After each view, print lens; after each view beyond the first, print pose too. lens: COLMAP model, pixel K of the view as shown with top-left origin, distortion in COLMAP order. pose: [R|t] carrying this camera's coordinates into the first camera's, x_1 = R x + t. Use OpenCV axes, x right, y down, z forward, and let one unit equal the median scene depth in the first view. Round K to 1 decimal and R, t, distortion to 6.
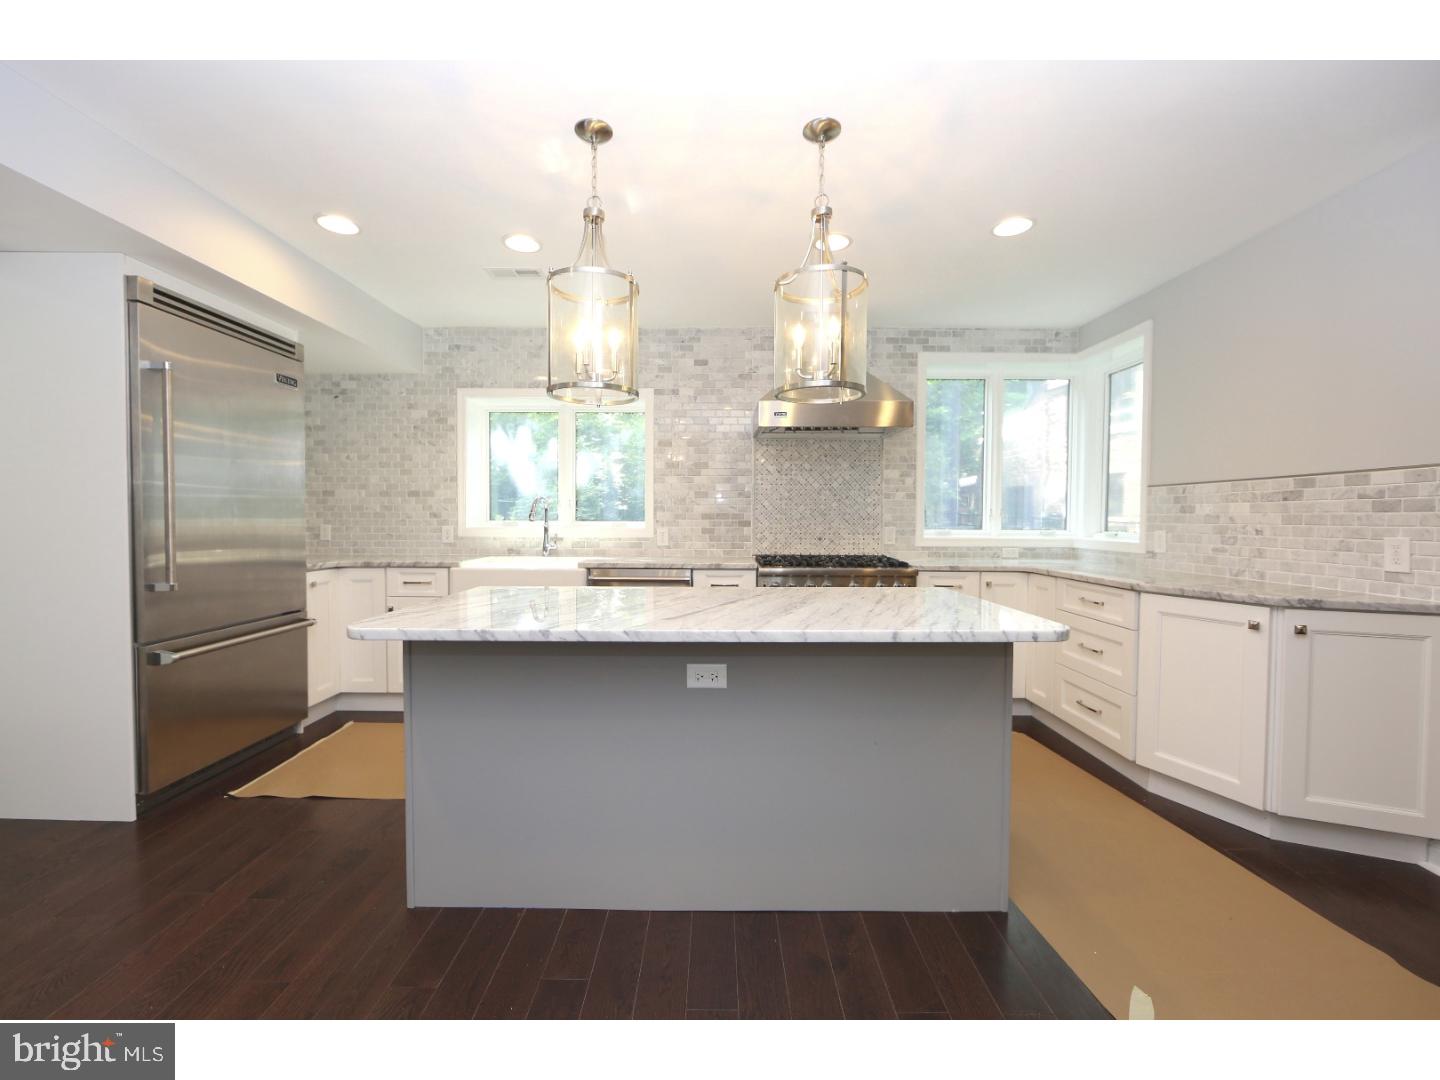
lens RADIAL K [[569.4, 0, 697.5], [0, 569.4, 542.5], [0, 0, 1]] dist [-0.009682, 0.001368]
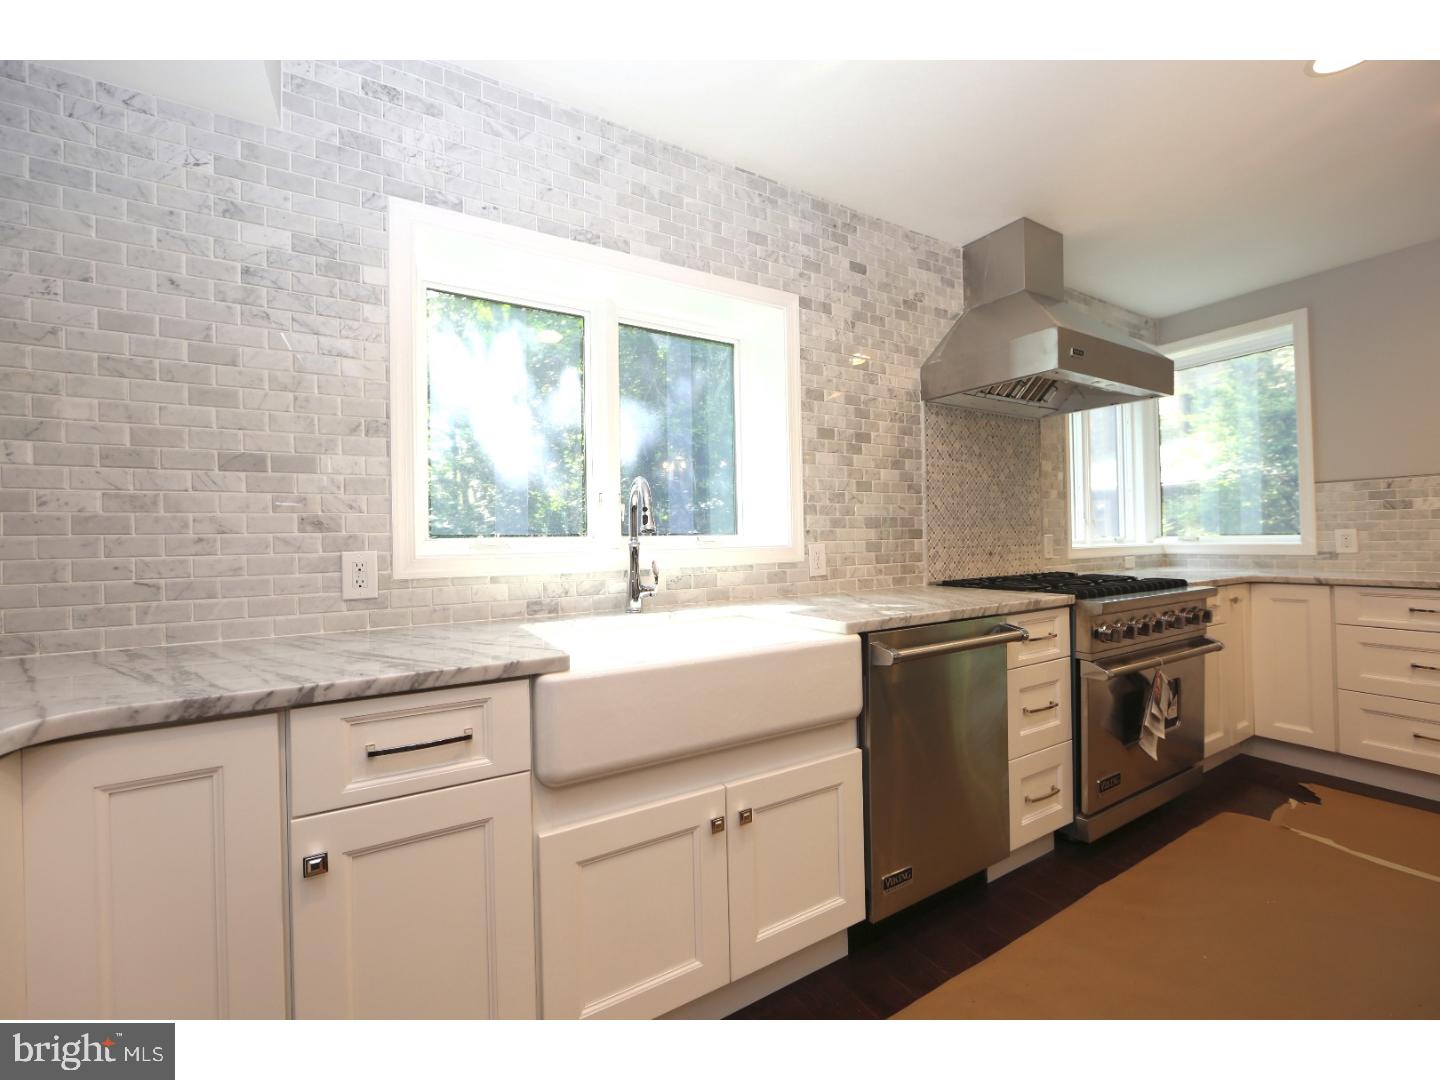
lens RADIAL K [[569.4, 0, 704.8], [0, 569.4, 536.9], [0, 0, 1]] dist [-0.009682, 0.001368]
pose [[0.858916, -0.018323, 0.511789, -0.443930], [0.045620, 0.998124, -0.040828, -0.014438], [-0.510080, 0.058416, 0.858141, 0.578623]]
